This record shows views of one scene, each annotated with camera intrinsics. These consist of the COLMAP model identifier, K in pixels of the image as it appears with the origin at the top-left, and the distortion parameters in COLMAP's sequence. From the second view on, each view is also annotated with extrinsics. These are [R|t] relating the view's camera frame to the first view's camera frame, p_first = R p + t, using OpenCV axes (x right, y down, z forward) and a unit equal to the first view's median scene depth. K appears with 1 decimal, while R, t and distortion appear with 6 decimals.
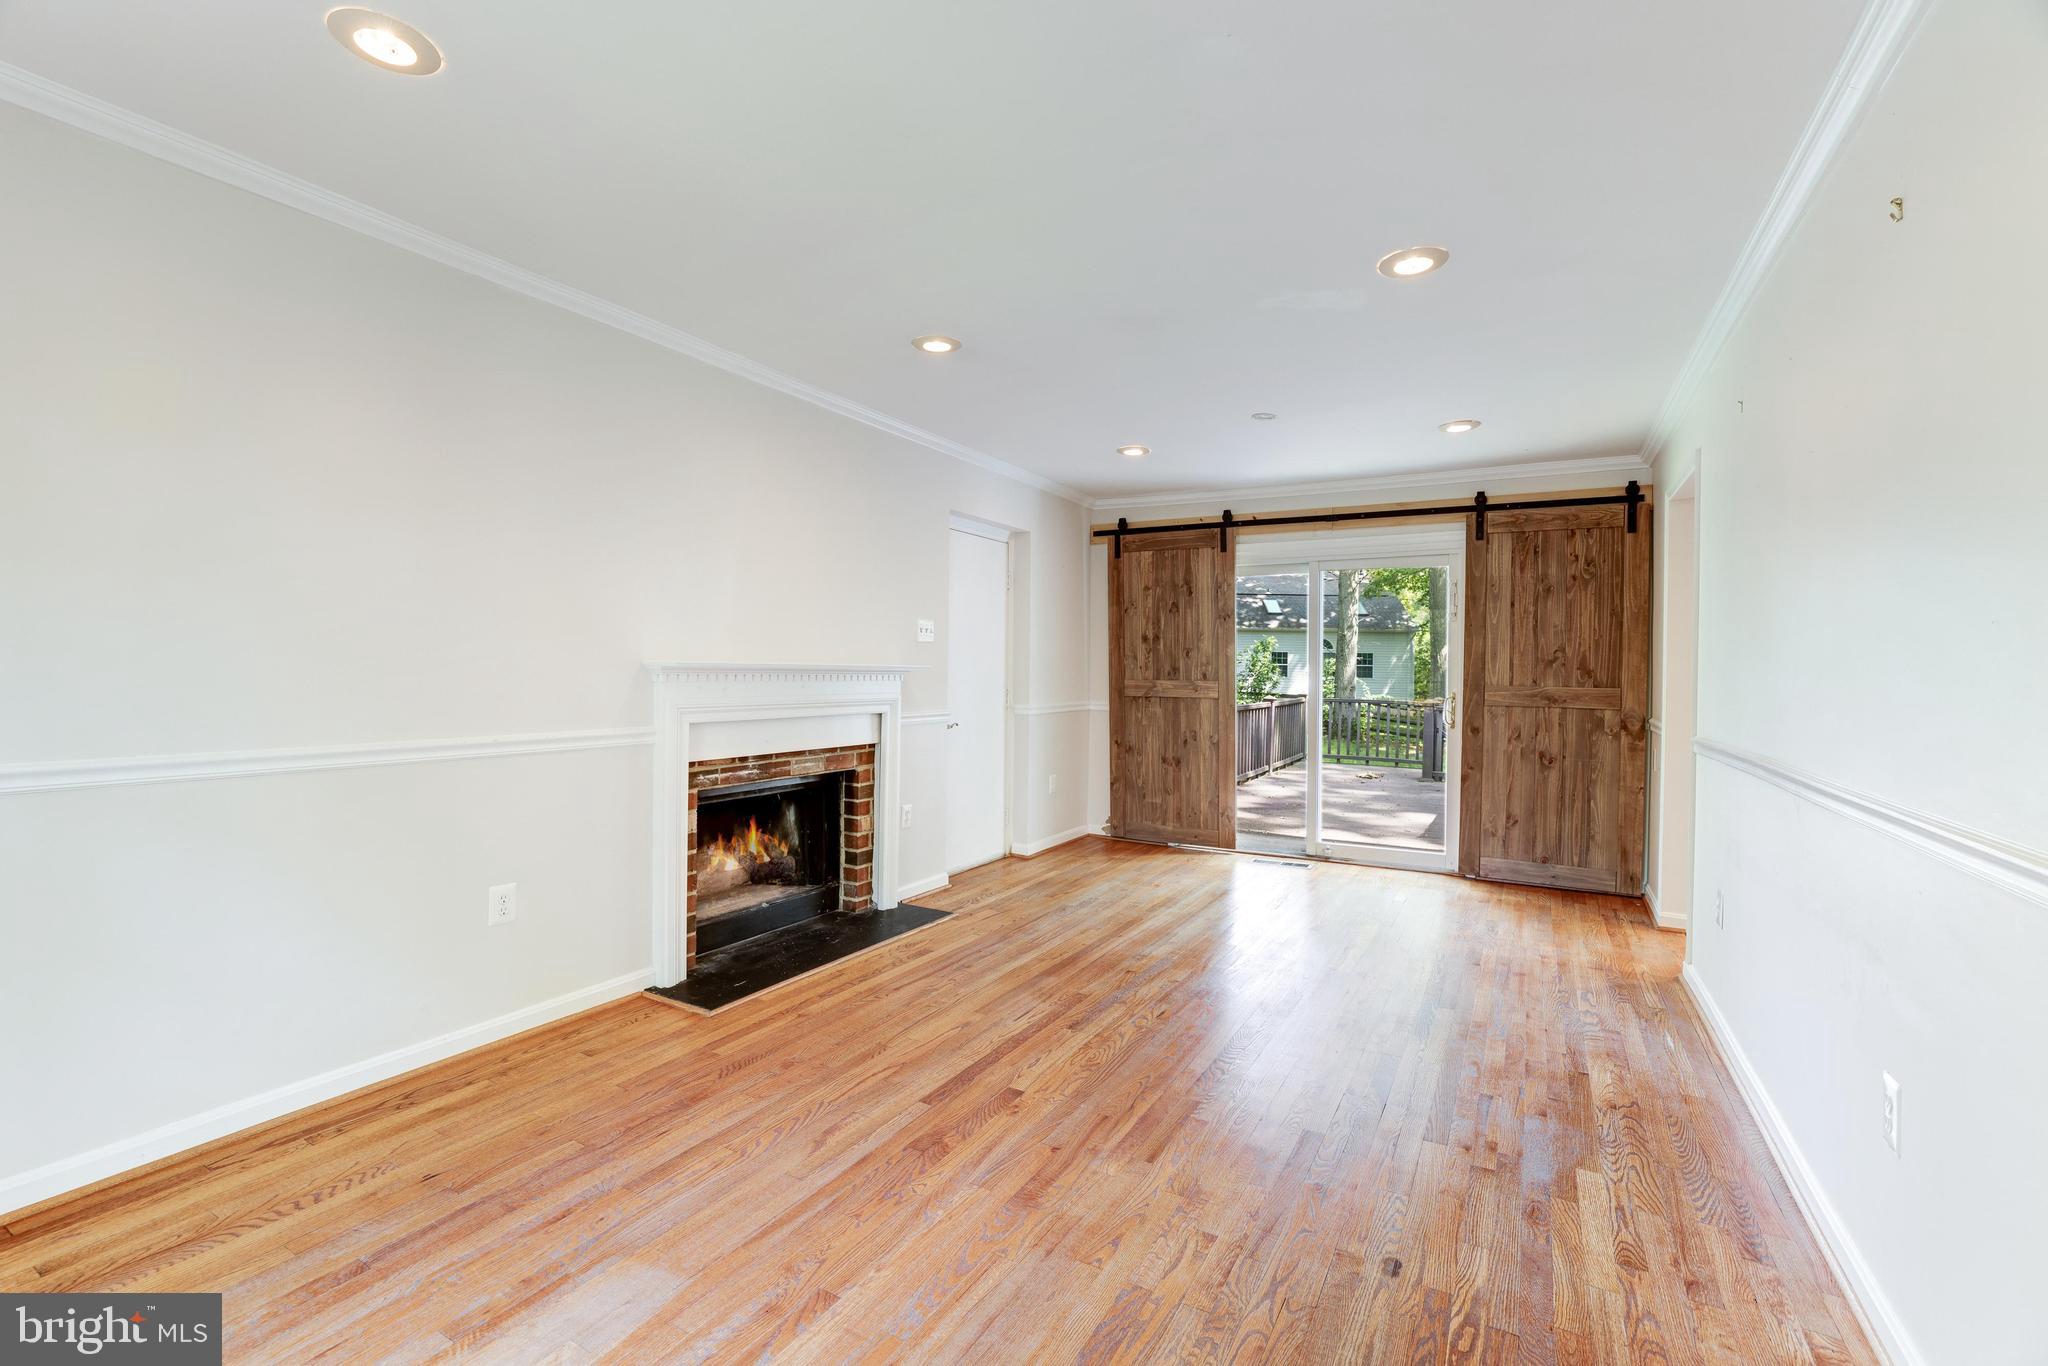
lens RADIAL K [[867.5, 0, 1023.6], [0, 867.5, 676.1], [0, 0, 1]] dist [-0.000194, 0.000587]
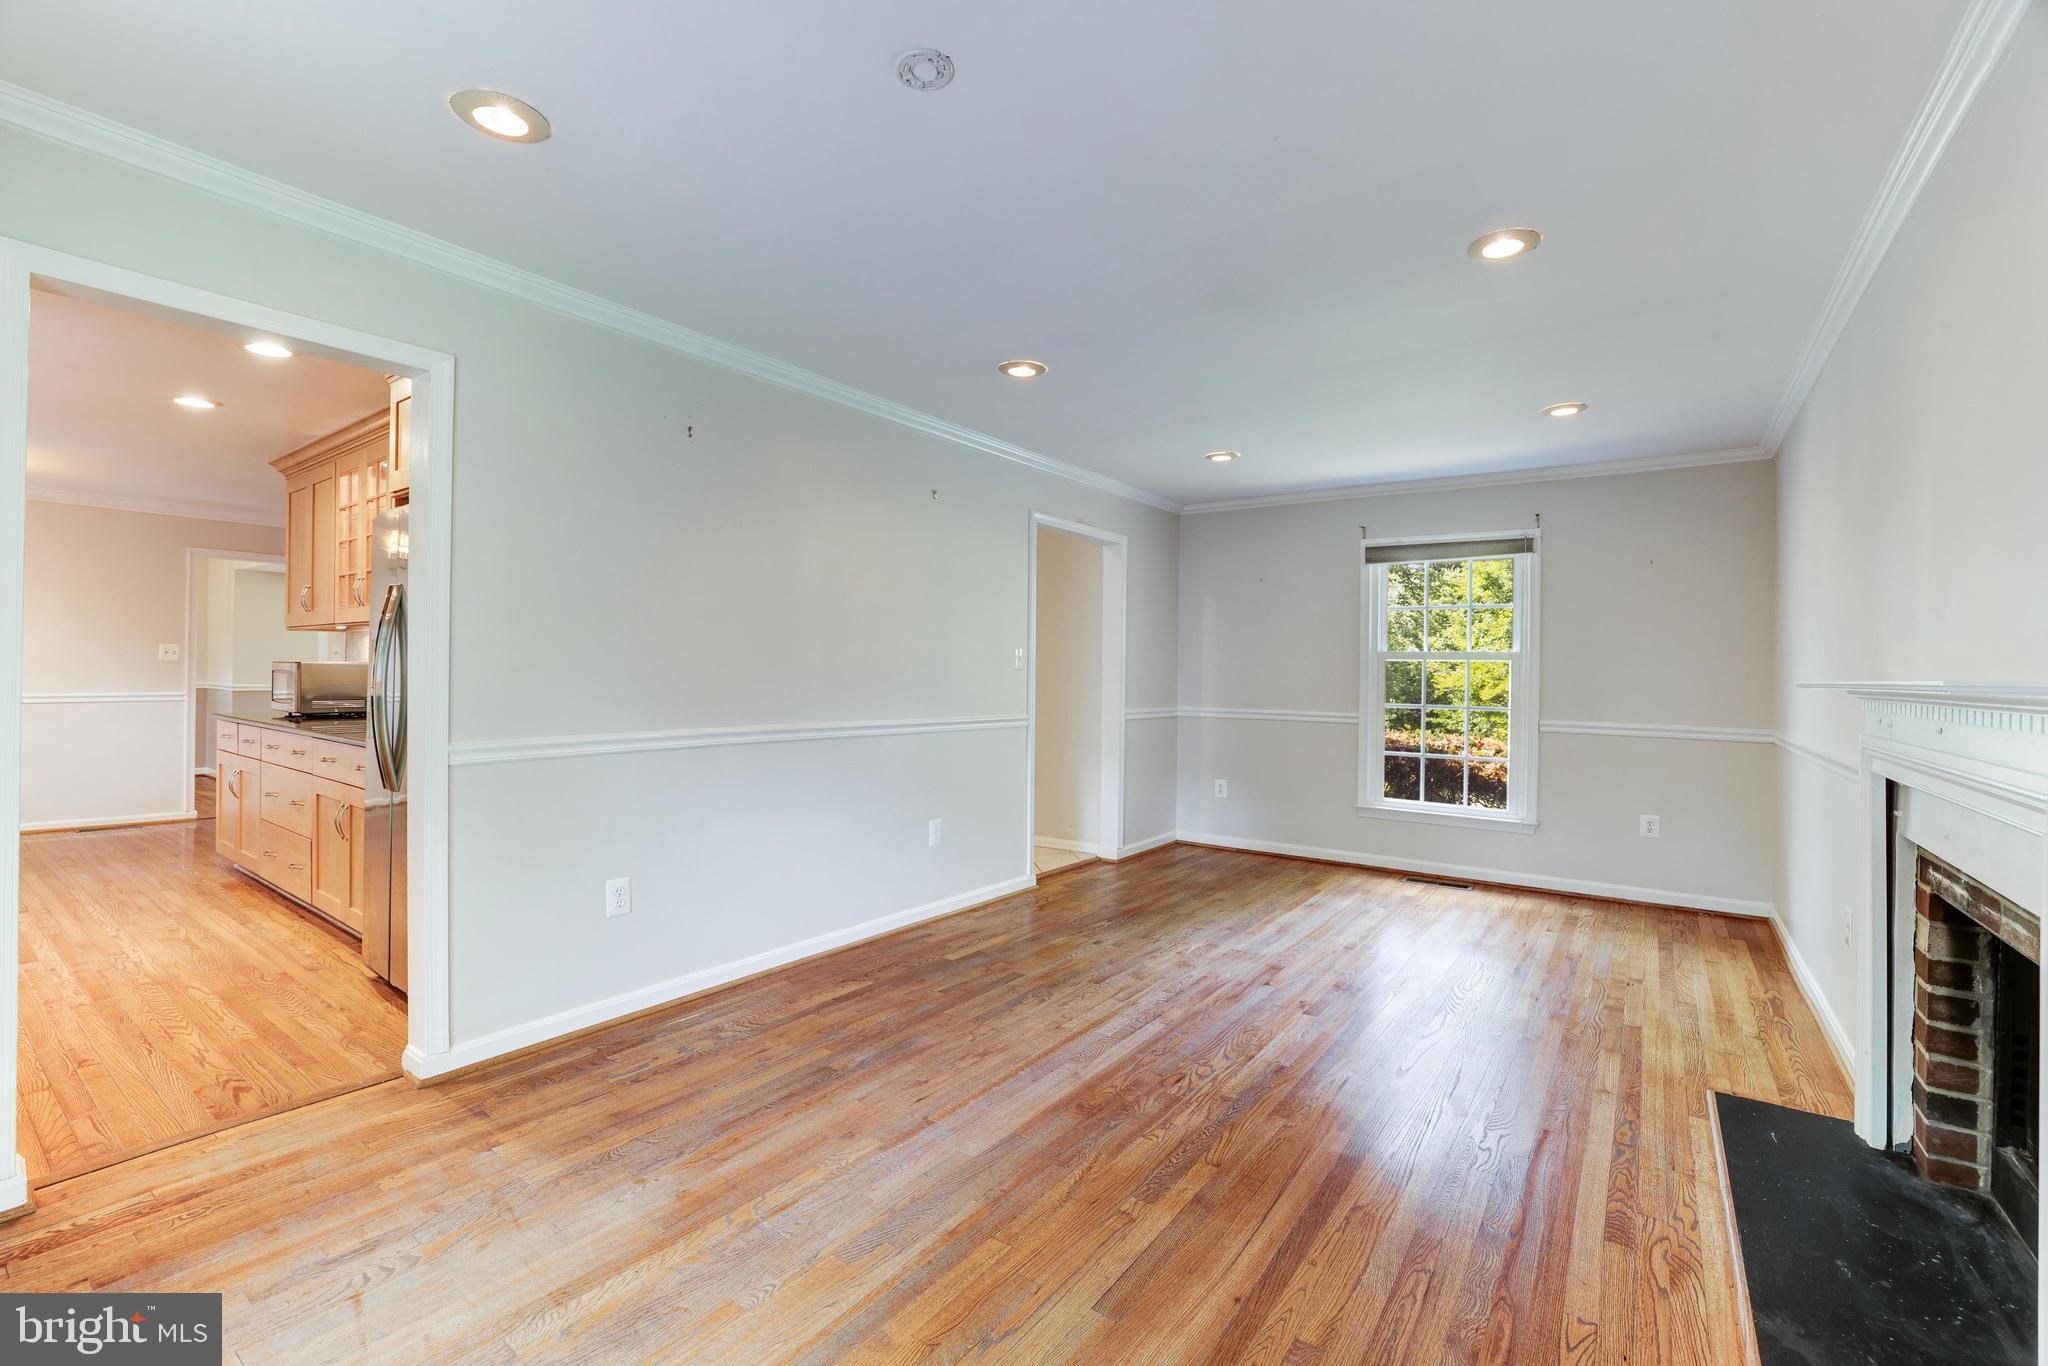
lens RADIAL K [[867.5, 0, 1025.1], [0, 867.5, 674.1], [0, 0, 1]] dist [-0.000194, 0.000587]
pose [[-0.994173, -0.033254, 0.102540, 0.237716], [-0.032539, 0.999433, 0.008643, -0.011894], [-0.102770, 0.005257, -0.994691, 1.883274]]
